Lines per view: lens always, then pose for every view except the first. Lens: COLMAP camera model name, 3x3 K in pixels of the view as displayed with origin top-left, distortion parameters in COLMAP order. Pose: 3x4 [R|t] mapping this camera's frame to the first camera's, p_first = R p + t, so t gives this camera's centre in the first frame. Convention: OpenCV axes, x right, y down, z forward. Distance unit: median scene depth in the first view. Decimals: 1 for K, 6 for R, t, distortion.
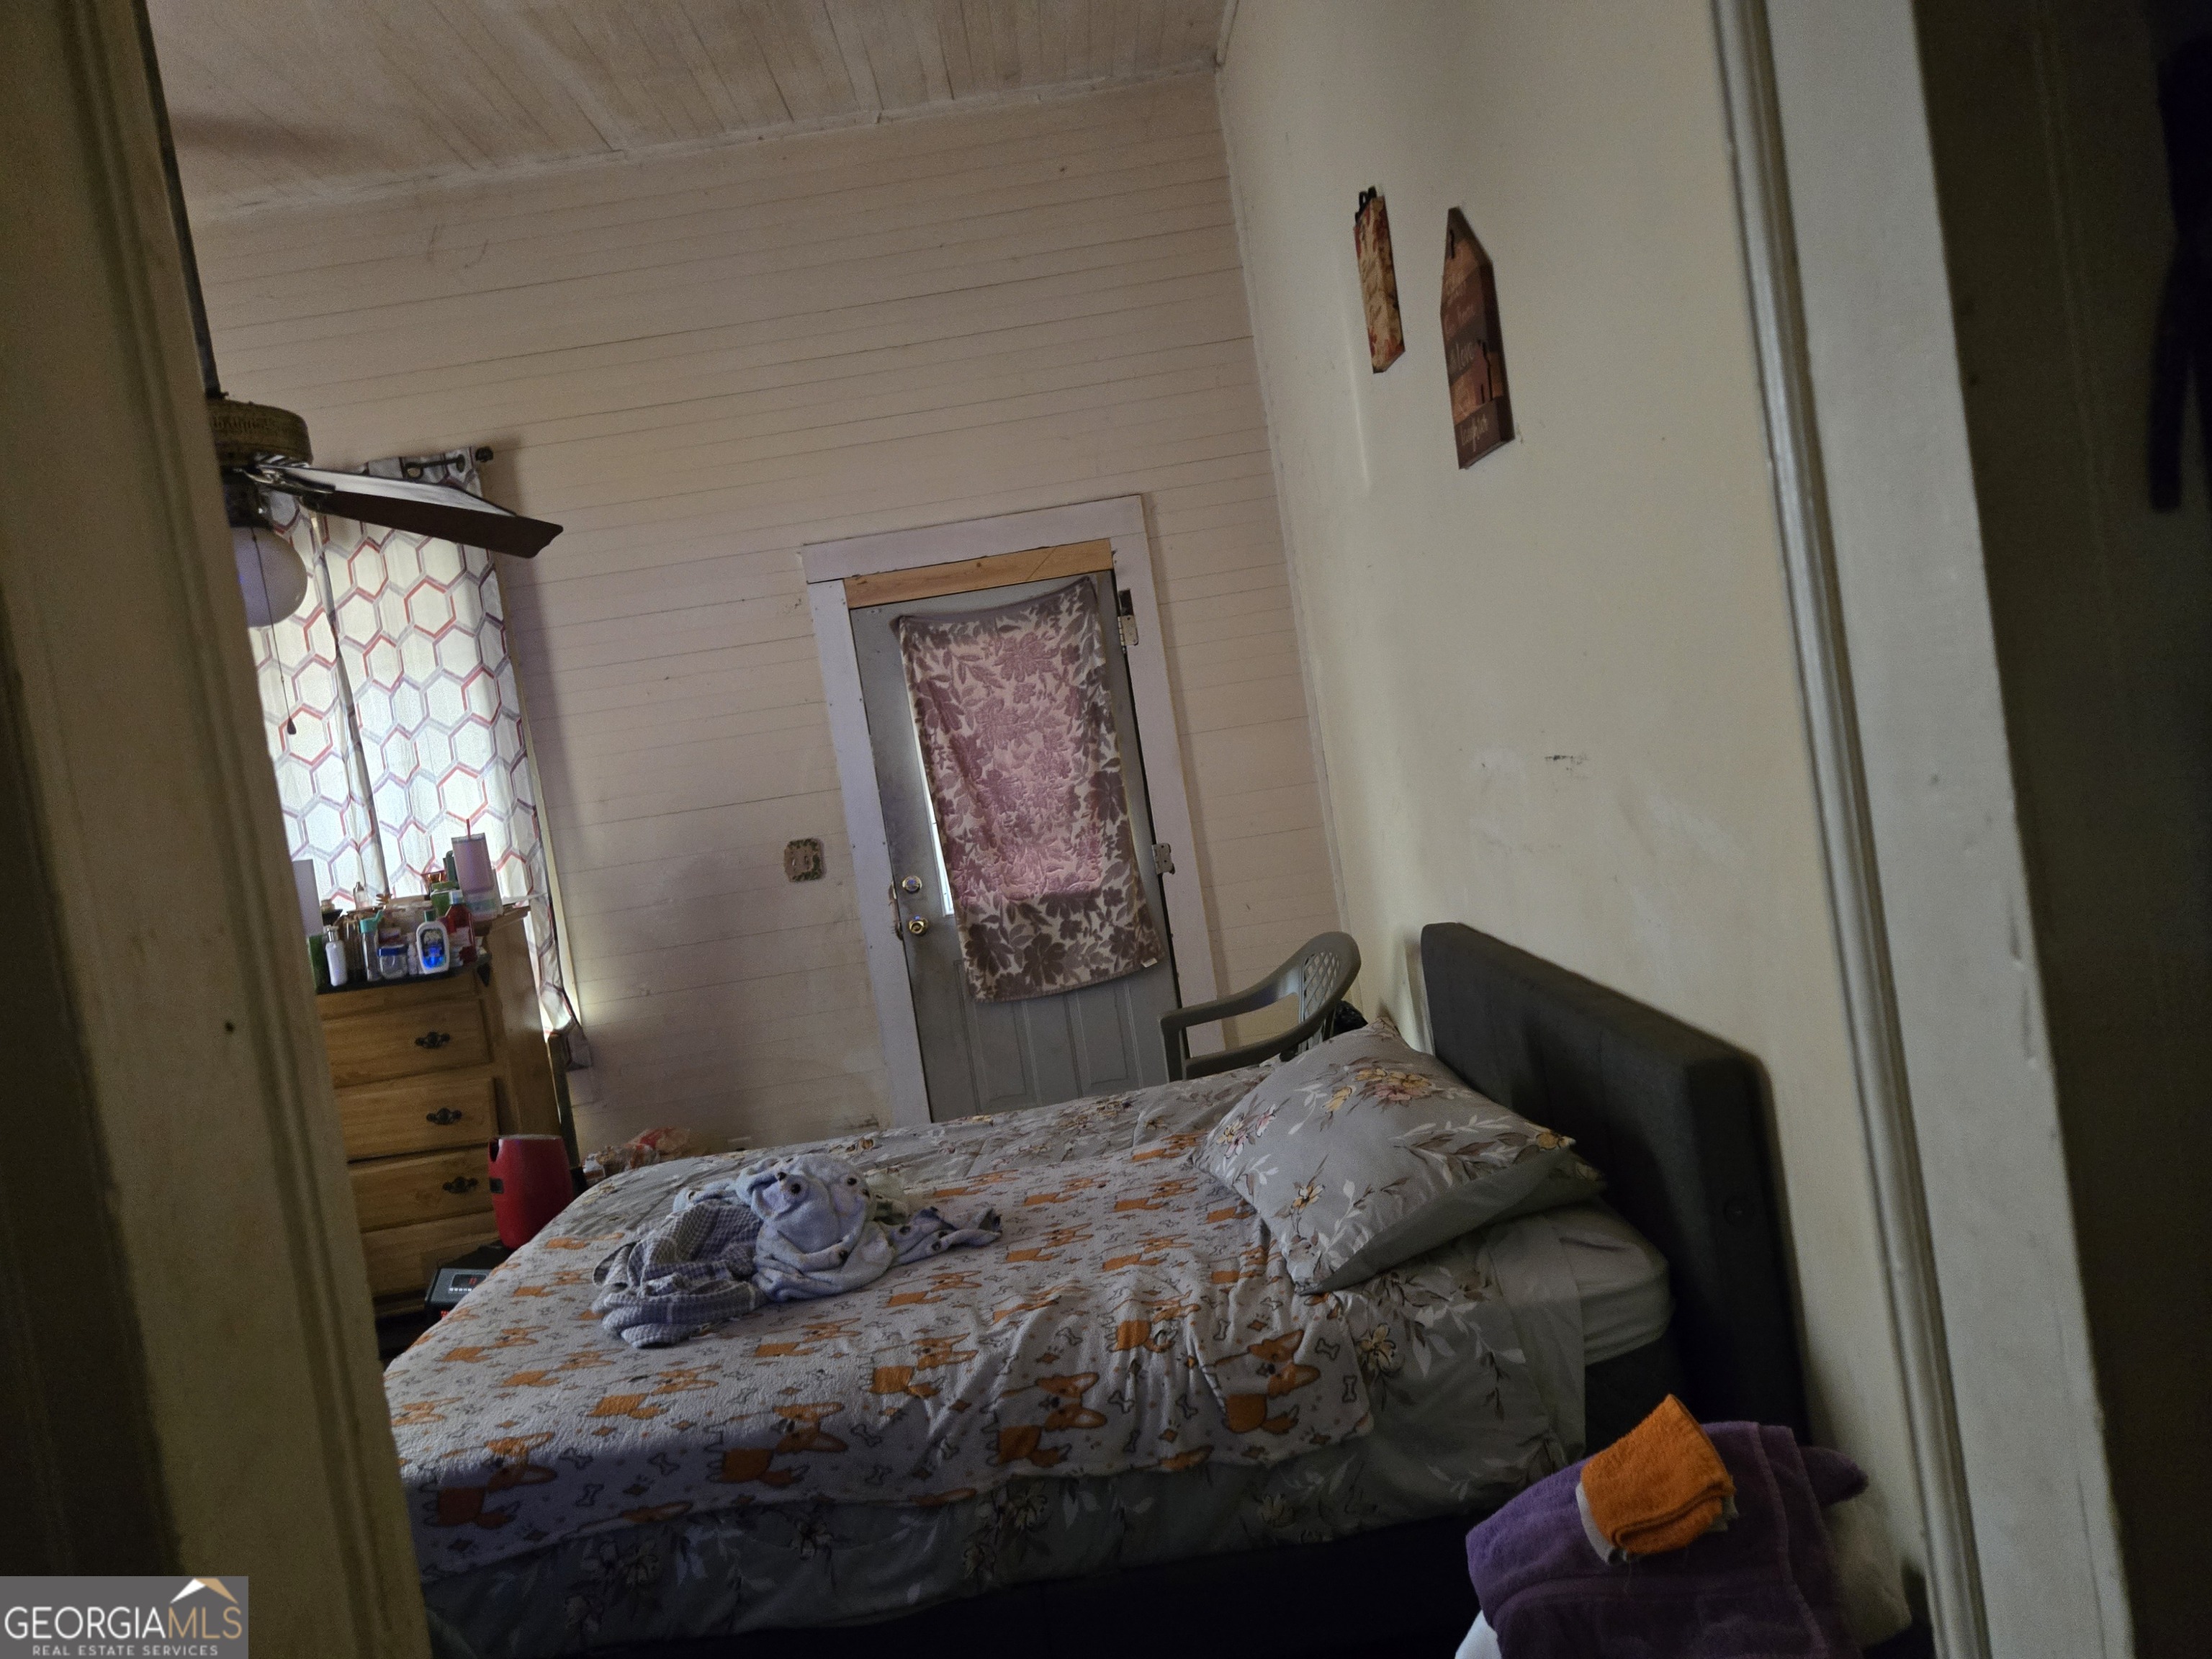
lens RADIAL K [[1469.6, 0, 1105.5], [0, 1469.6, 827.6], [0, 0, 1]] dist [0.009658, 0.003182]
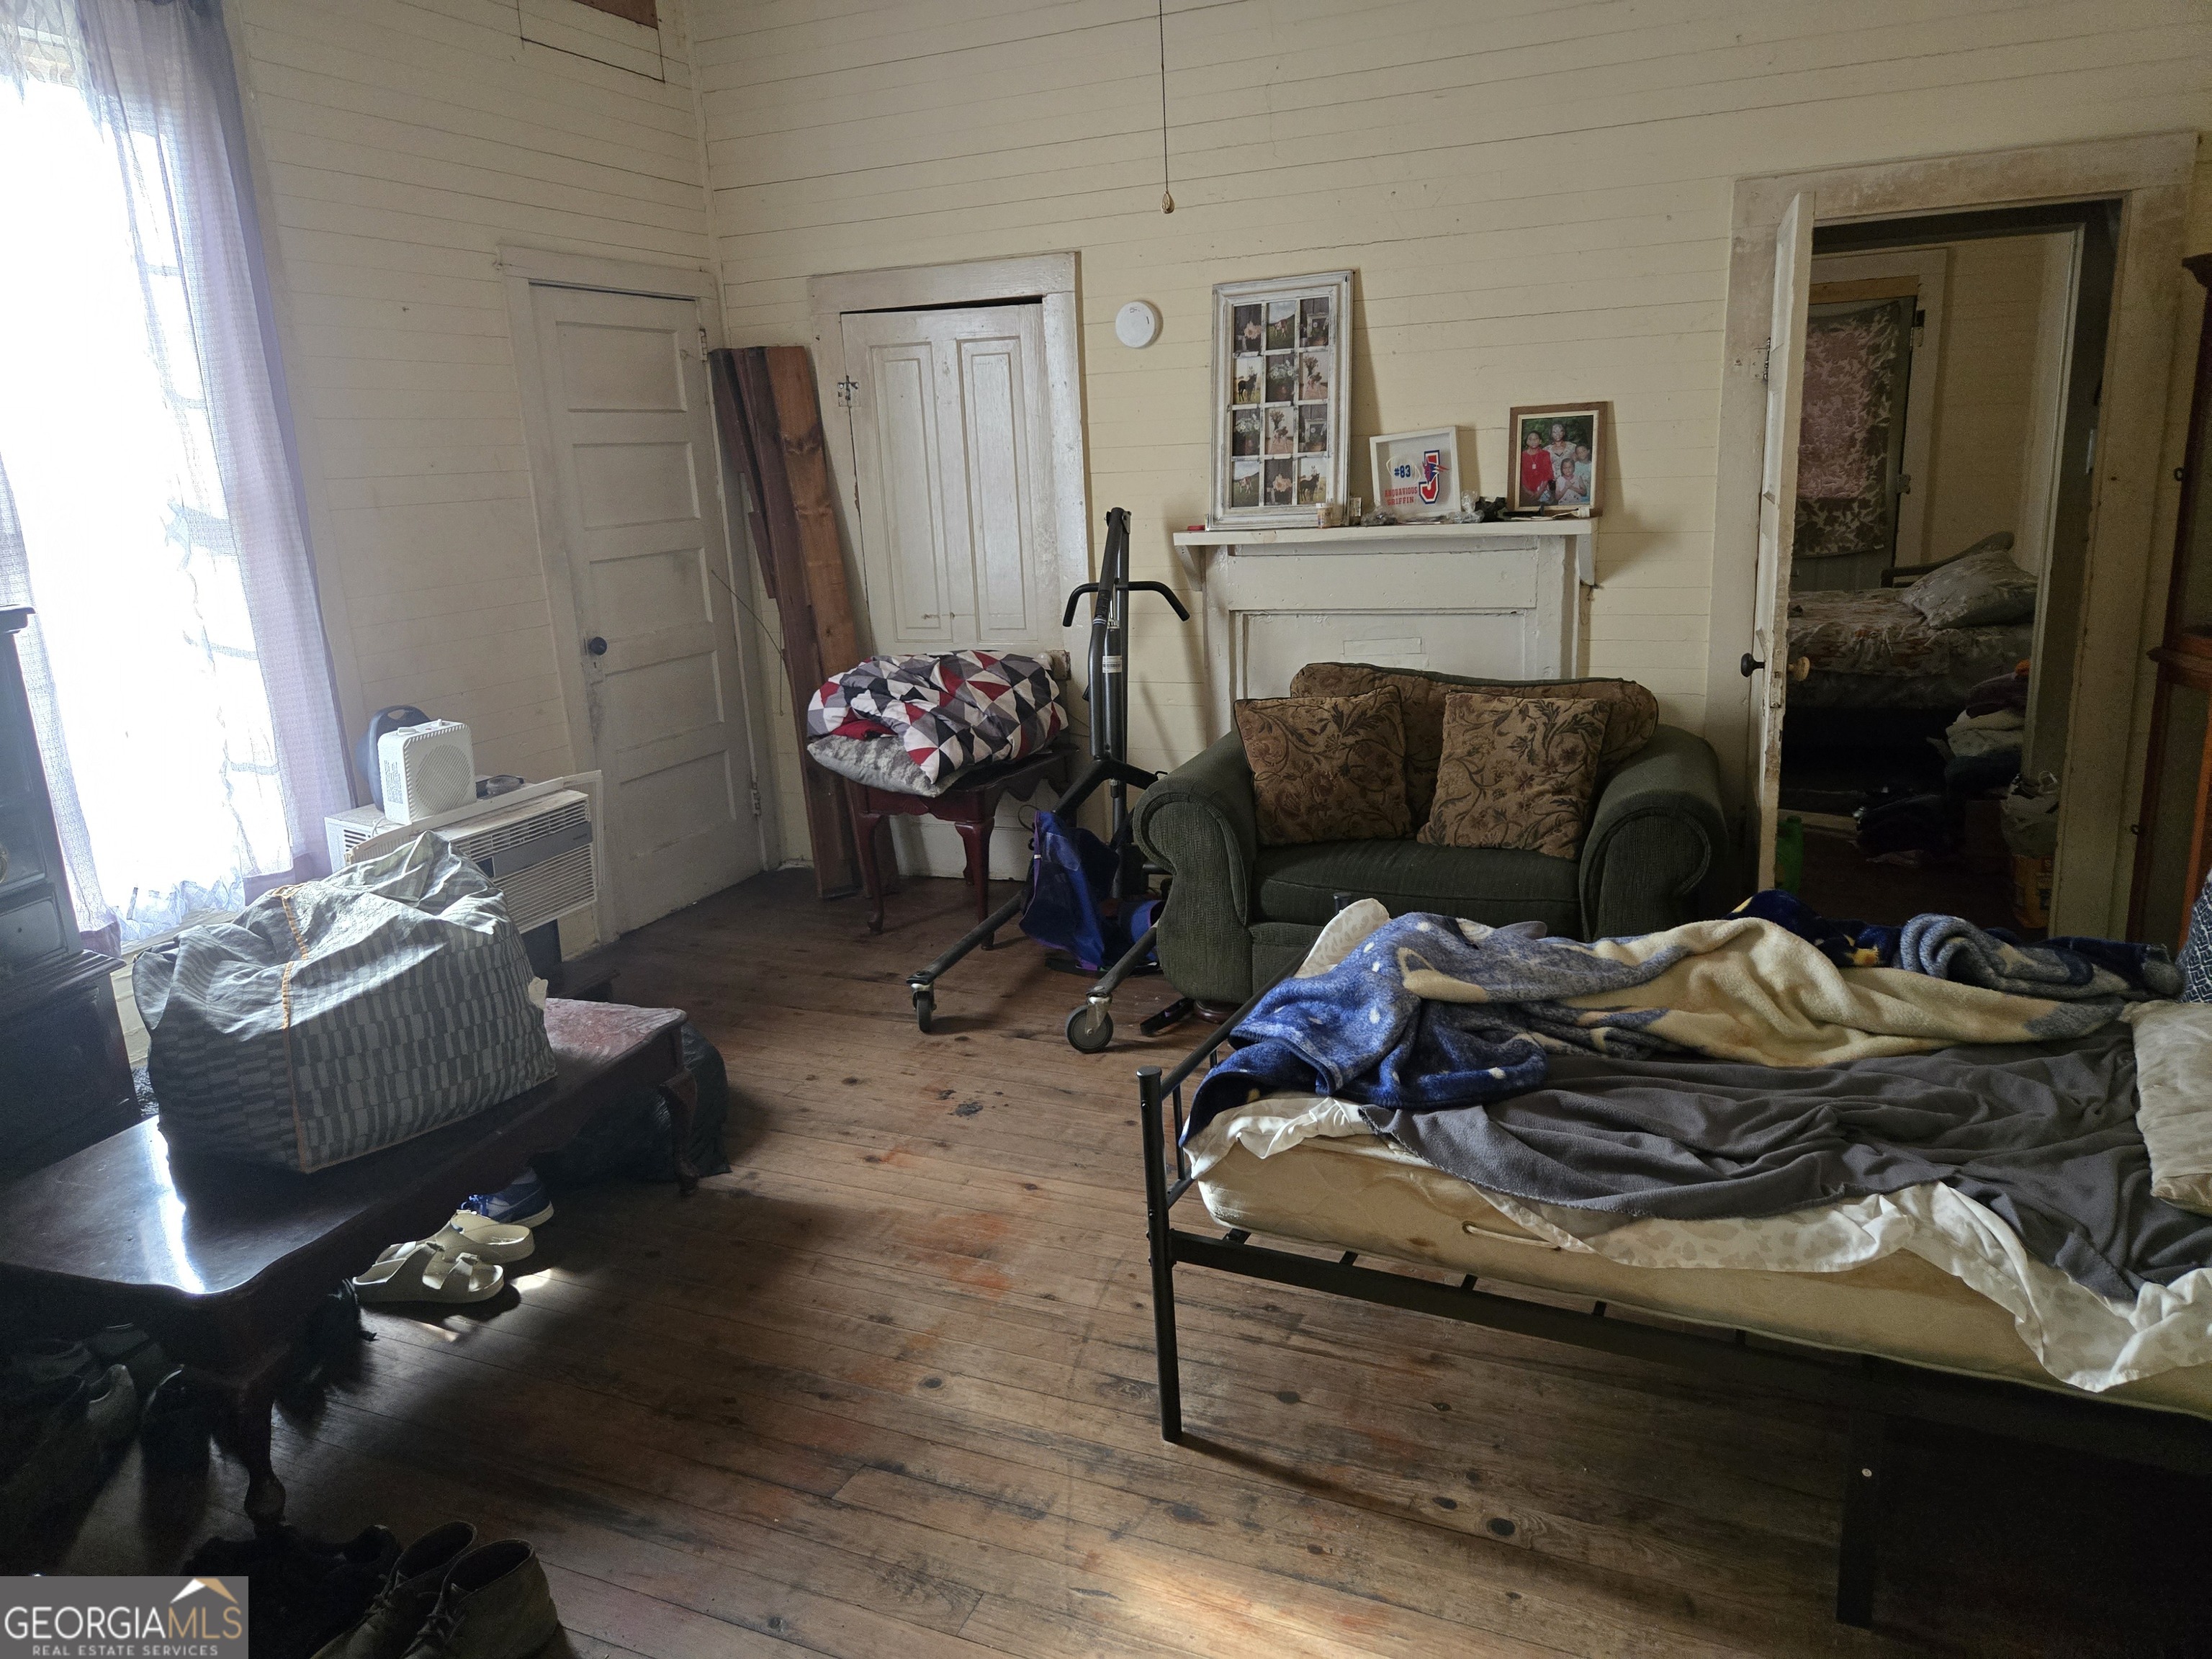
lens RADIAL K [[1469.6, 0, 1102.2], [0, 1469.6, 829.2], [0, 0, 1]] dist [0.009658, 0.003182]
pose [[0.899701, 0.211068, -0.382084, -0.055831], [-0.108973, 0.956214, 0.271624, 0.040199], [0.422685, -0.202743, 0.883308, -0.918850]]
